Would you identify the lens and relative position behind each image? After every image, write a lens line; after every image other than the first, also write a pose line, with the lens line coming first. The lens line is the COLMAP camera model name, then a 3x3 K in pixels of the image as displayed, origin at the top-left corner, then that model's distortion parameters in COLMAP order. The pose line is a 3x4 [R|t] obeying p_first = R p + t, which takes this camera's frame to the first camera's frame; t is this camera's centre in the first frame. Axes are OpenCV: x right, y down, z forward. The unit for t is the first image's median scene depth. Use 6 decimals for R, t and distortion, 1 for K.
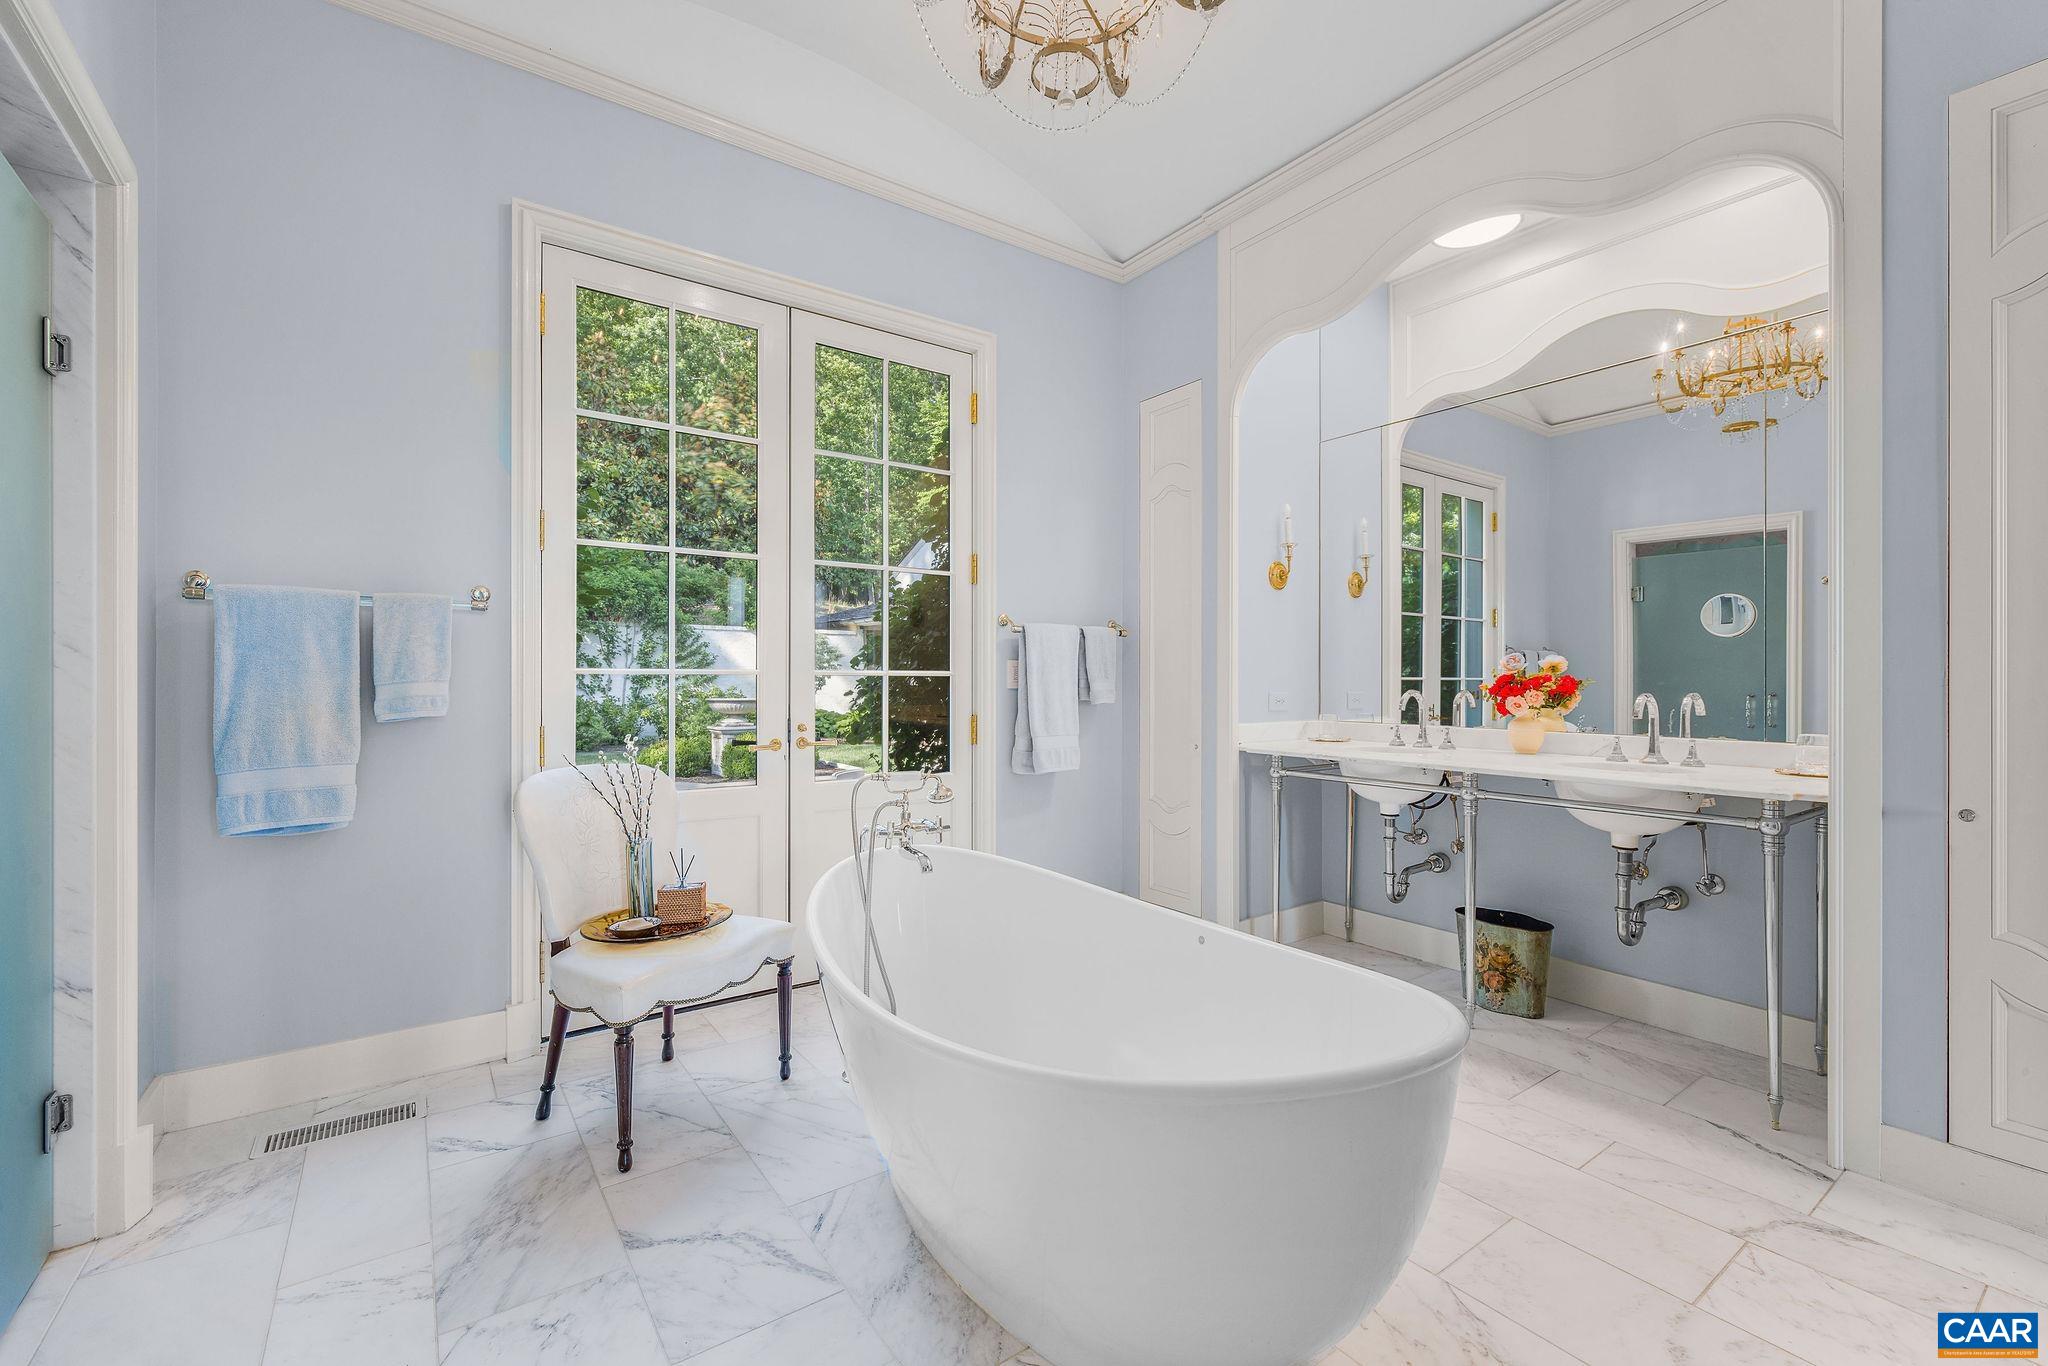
lens RADIAL K [[873.6, 0, 1023.7], [0, 873.6, 680.9], [0, 0, 1]] dist [0.006727, -0.001059]
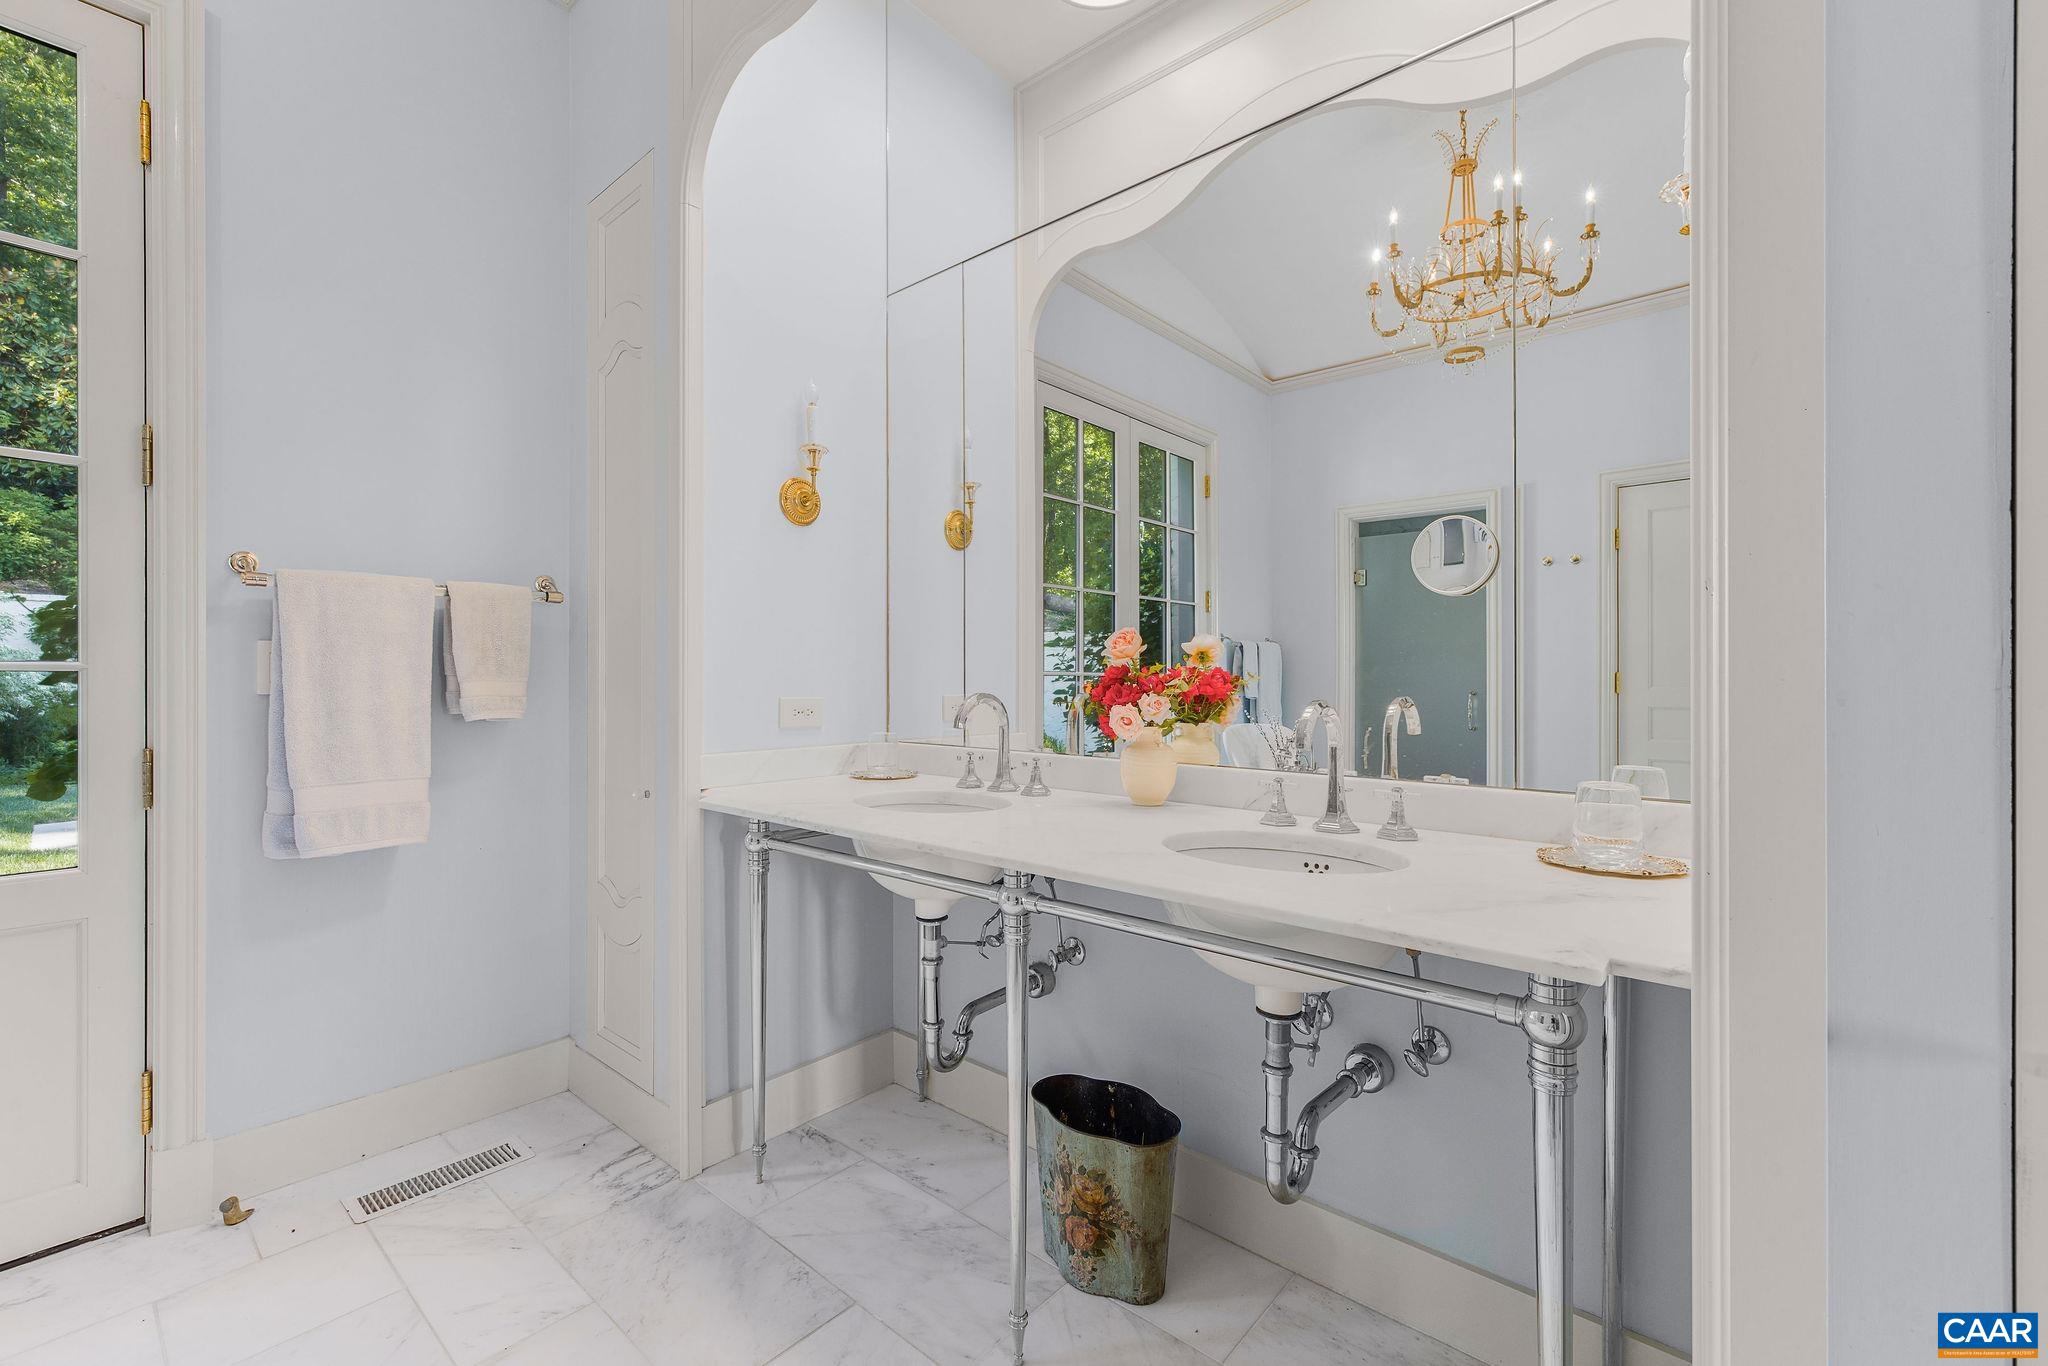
lens RADIAL K [[873.6, 0, 1025.7], [0, 873.6, 678.7], [0, 0, 1]] dist [0.006727, -0.001059]
pose [[0.974207, -0.002505, 0.225642, 0.378462], [0.002098, 0.999996, 0.002041, -0.000476], [-0.225646, -0.001515, 0.974208, 0.477138]]
